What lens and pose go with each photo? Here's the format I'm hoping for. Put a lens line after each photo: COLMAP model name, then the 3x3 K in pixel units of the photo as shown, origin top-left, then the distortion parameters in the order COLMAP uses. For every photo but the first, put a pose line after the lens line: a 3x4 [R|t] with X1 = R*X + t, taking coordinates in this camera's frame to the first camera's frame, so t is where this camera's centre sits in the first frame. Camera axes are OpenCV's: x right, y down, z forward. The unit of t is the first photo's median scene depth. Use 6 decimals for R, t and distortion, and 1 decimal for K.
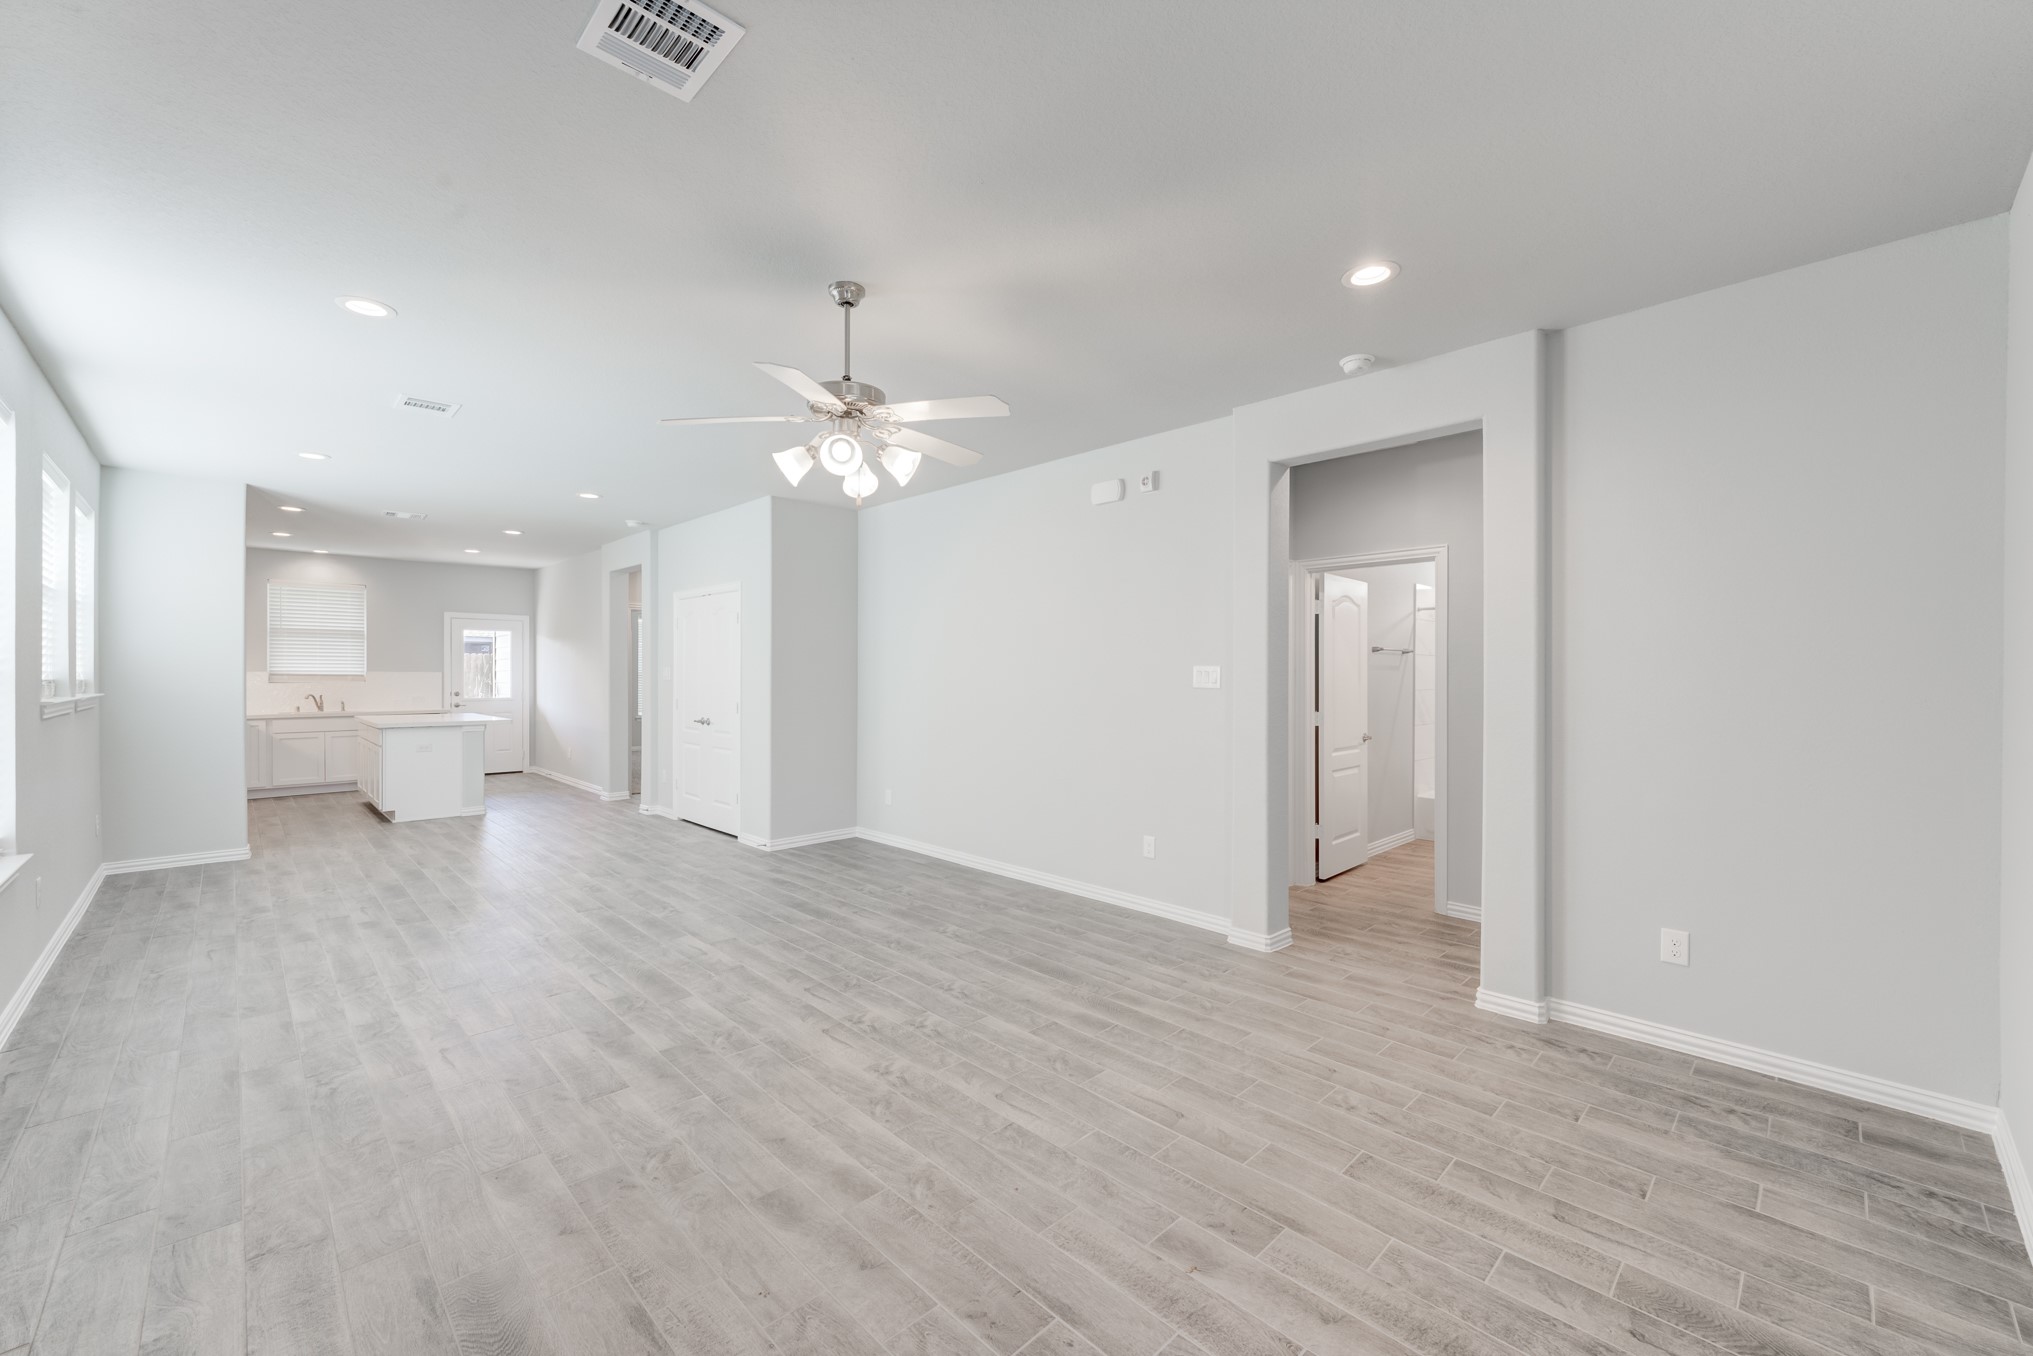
lens RADIAL K [[808.6, 0, 1002.0], [0, 808.6, 676.1], [0, 0, 1]] dist [-0.000376, -0.000192]
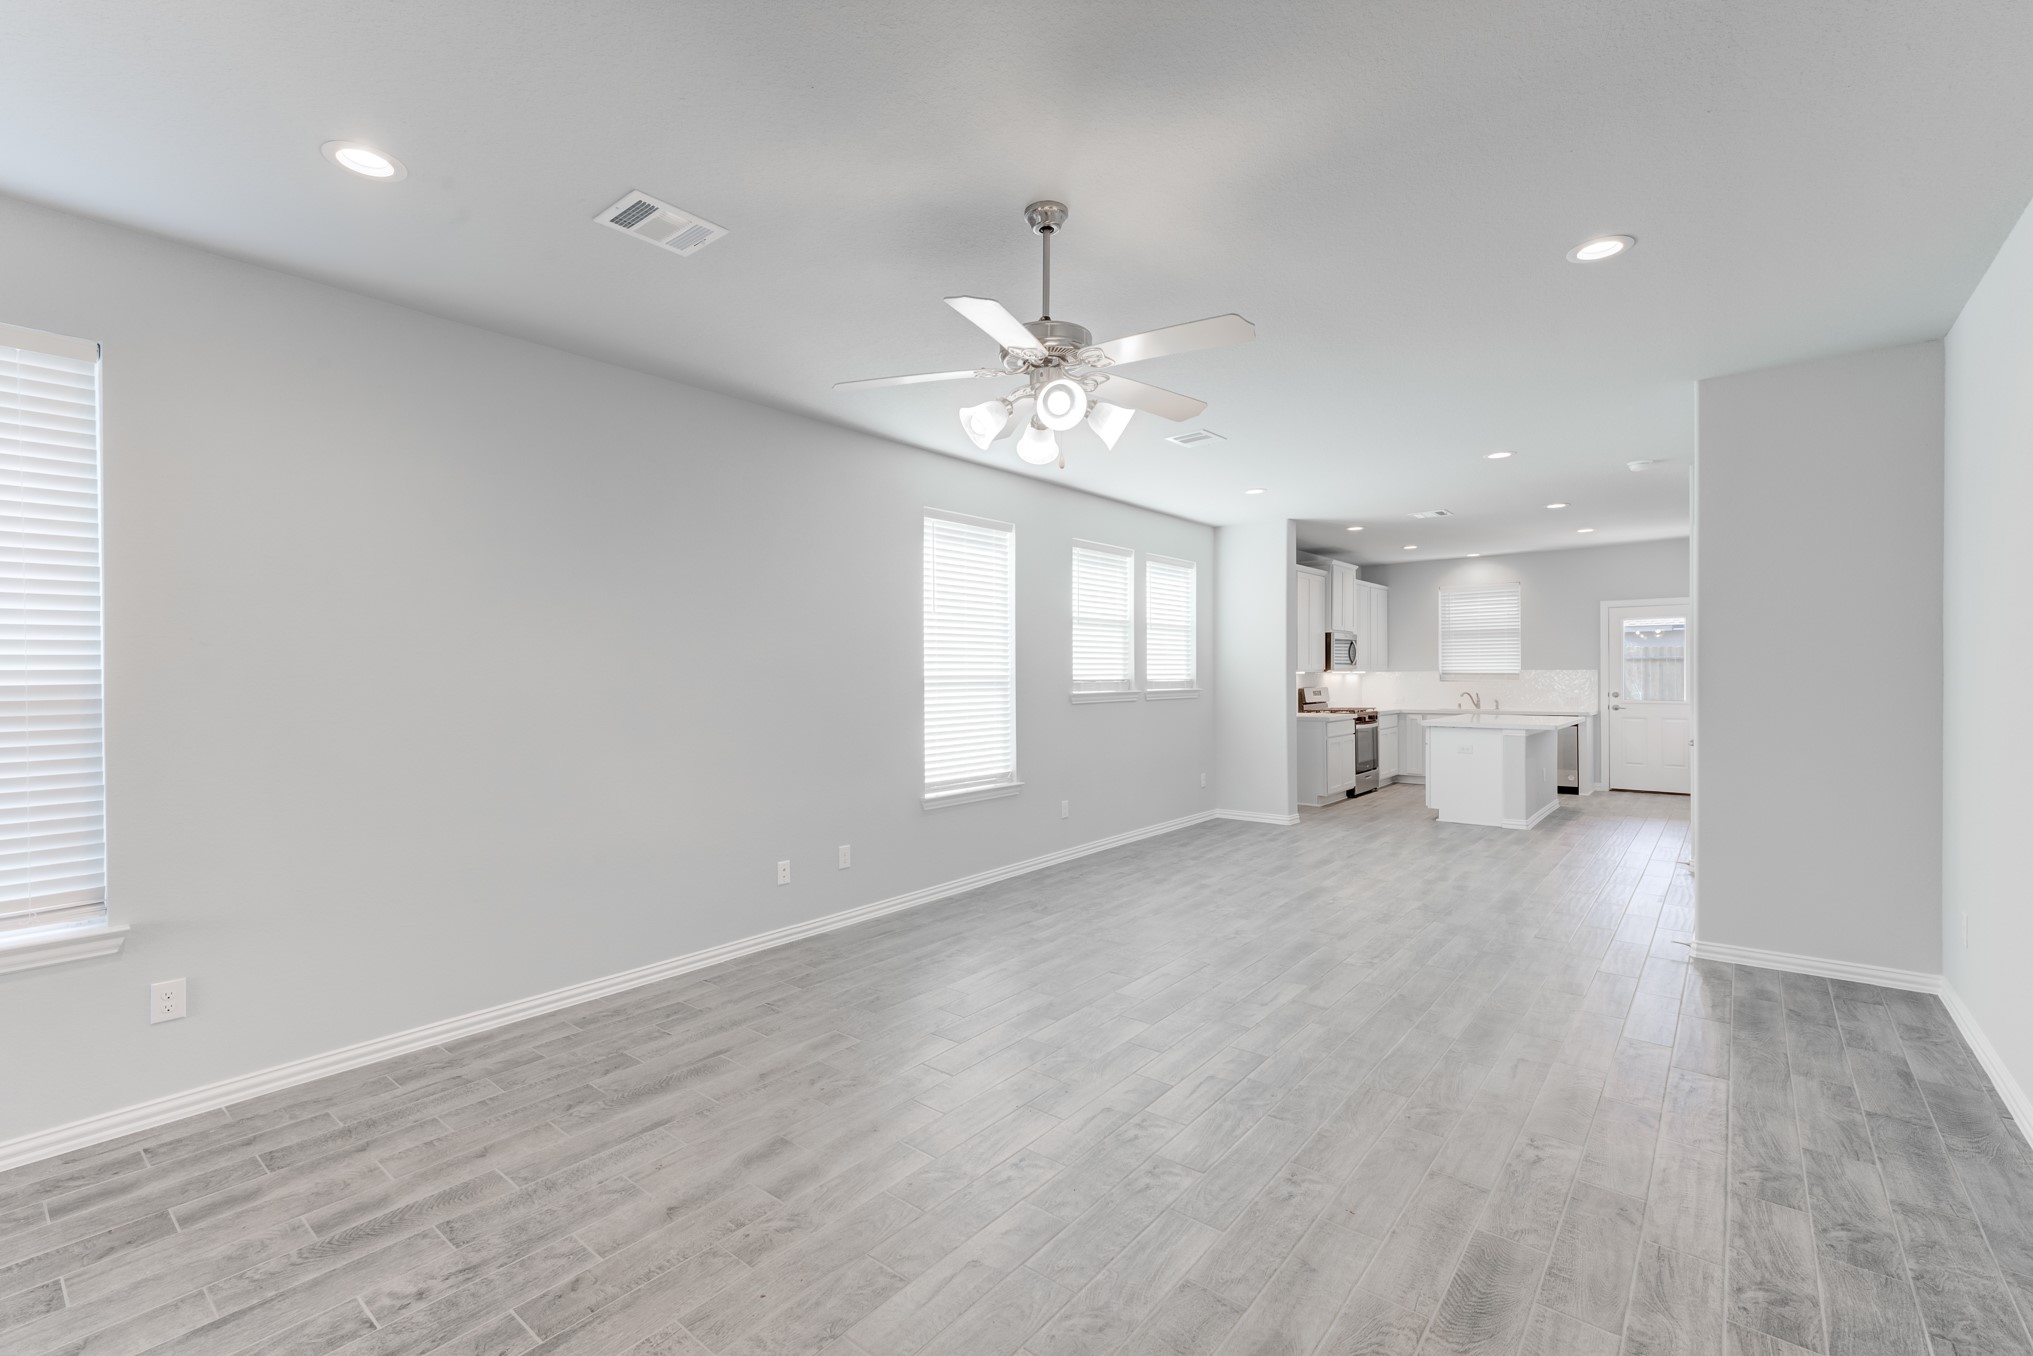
lens RADIAL K [[885.0, 0, 1003.5], [0, 885.0, 674.2], [0, 0, 1]] dist [0.009190, 0.000074]
pose [[0.112850, -0.003544, -0.993606, 0.531296], [0.004632, 0.999985, -0.003041, -0.000579], [0.993601, -0.004259, 0.112865, 0.636455]]
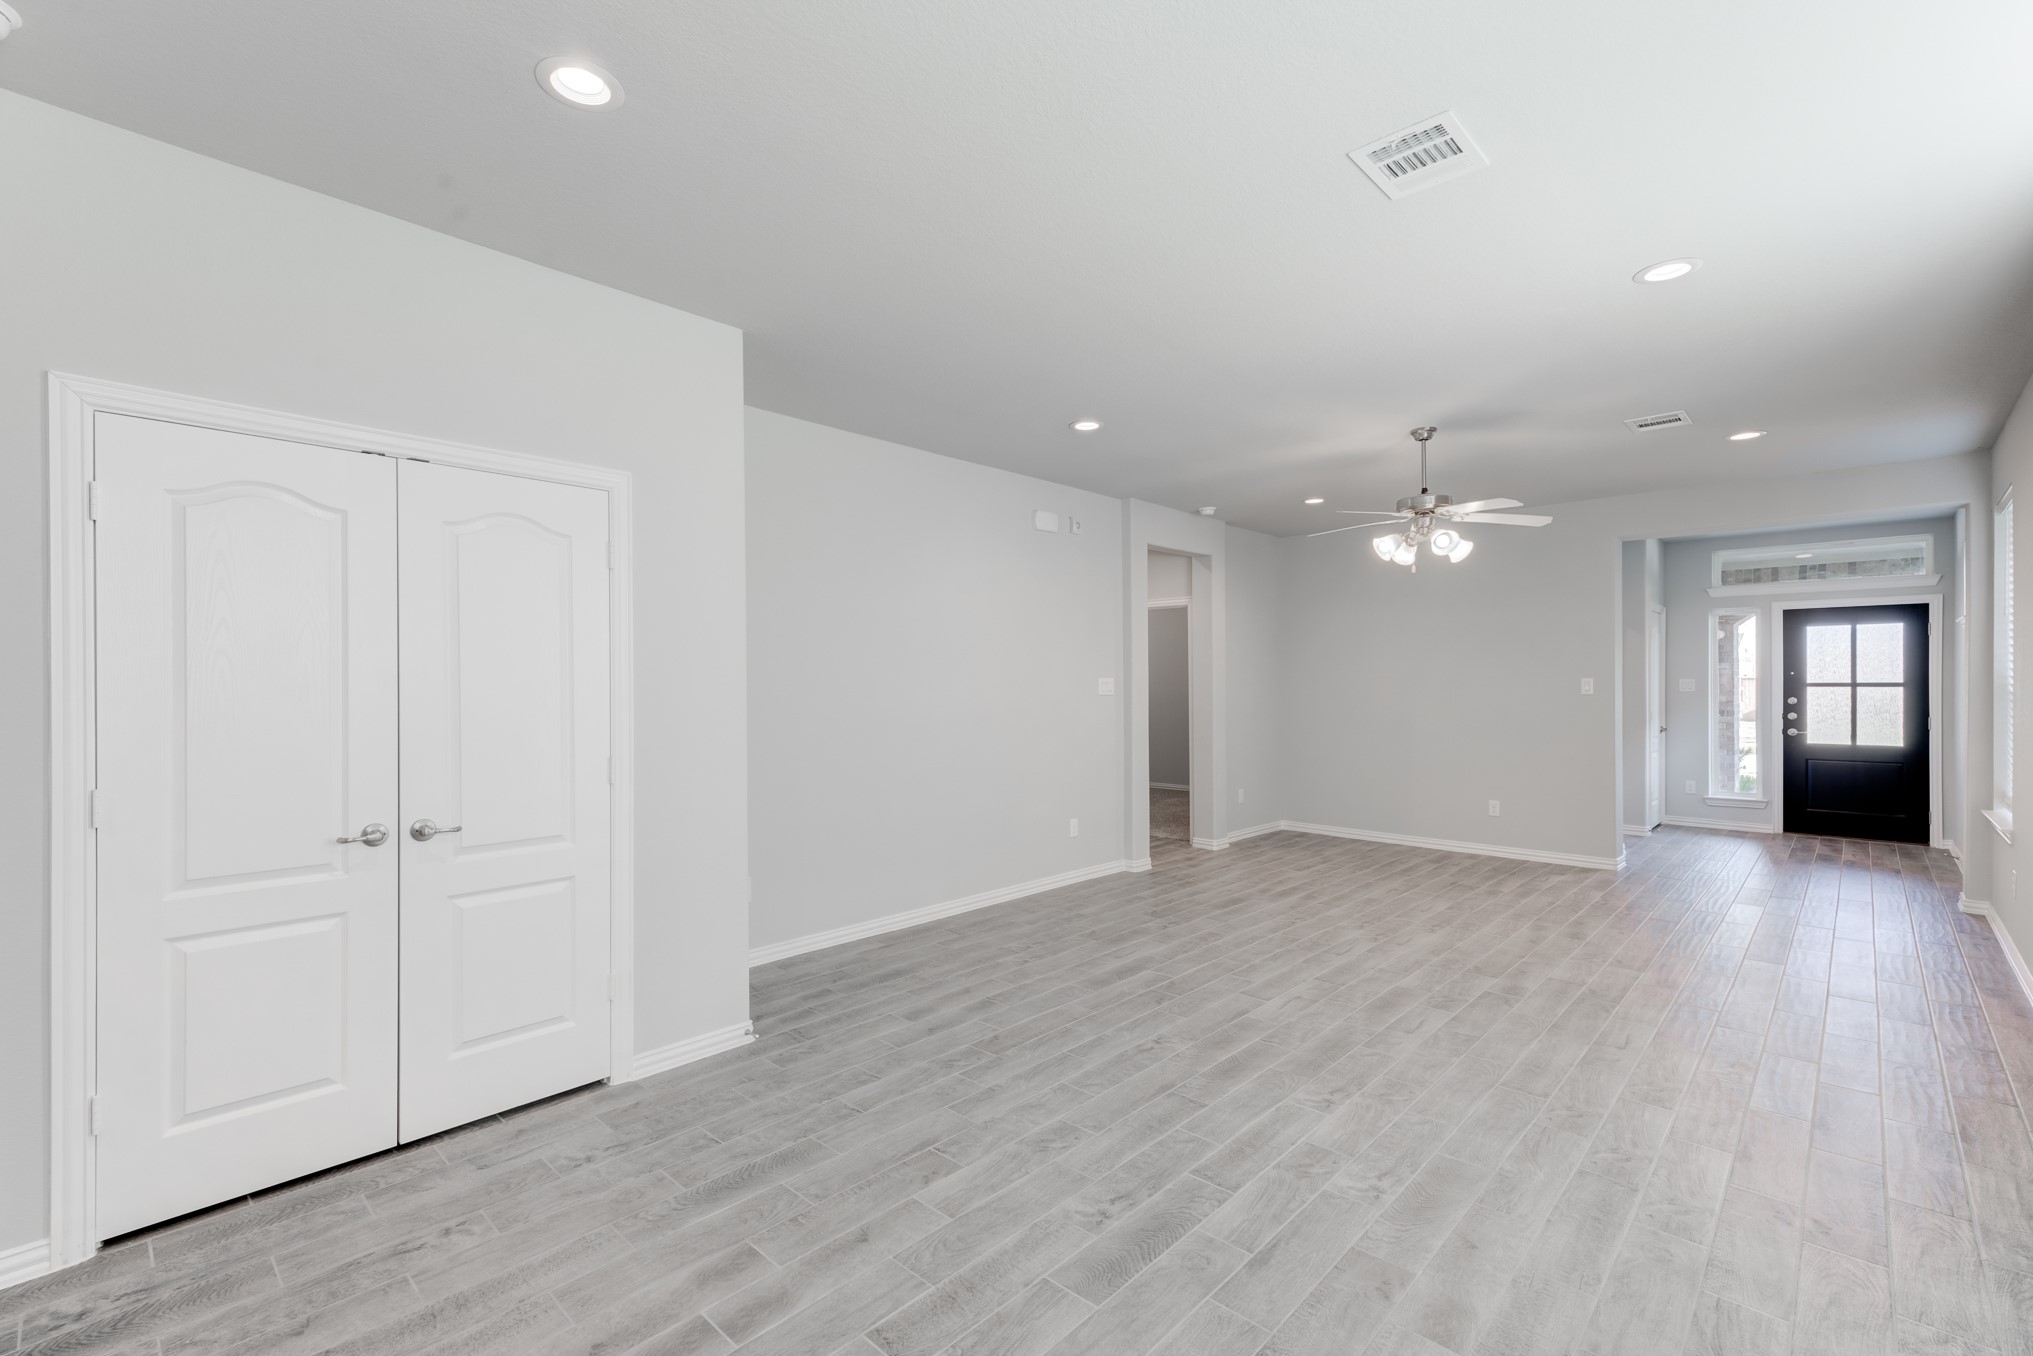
lens RADIAL K [[885.0, 0, 1005.5], [0, 885.0, 691.2], [0, 0, 1]] dist [0.009190, 0.000074]
pose [[-0.040254, -0.010830, 0.999131, -1.354729], [0.007138, 0.999913, 0.011126, -0.010415], [-0.999164, 0.007580, -0.040173, 1.382017]]
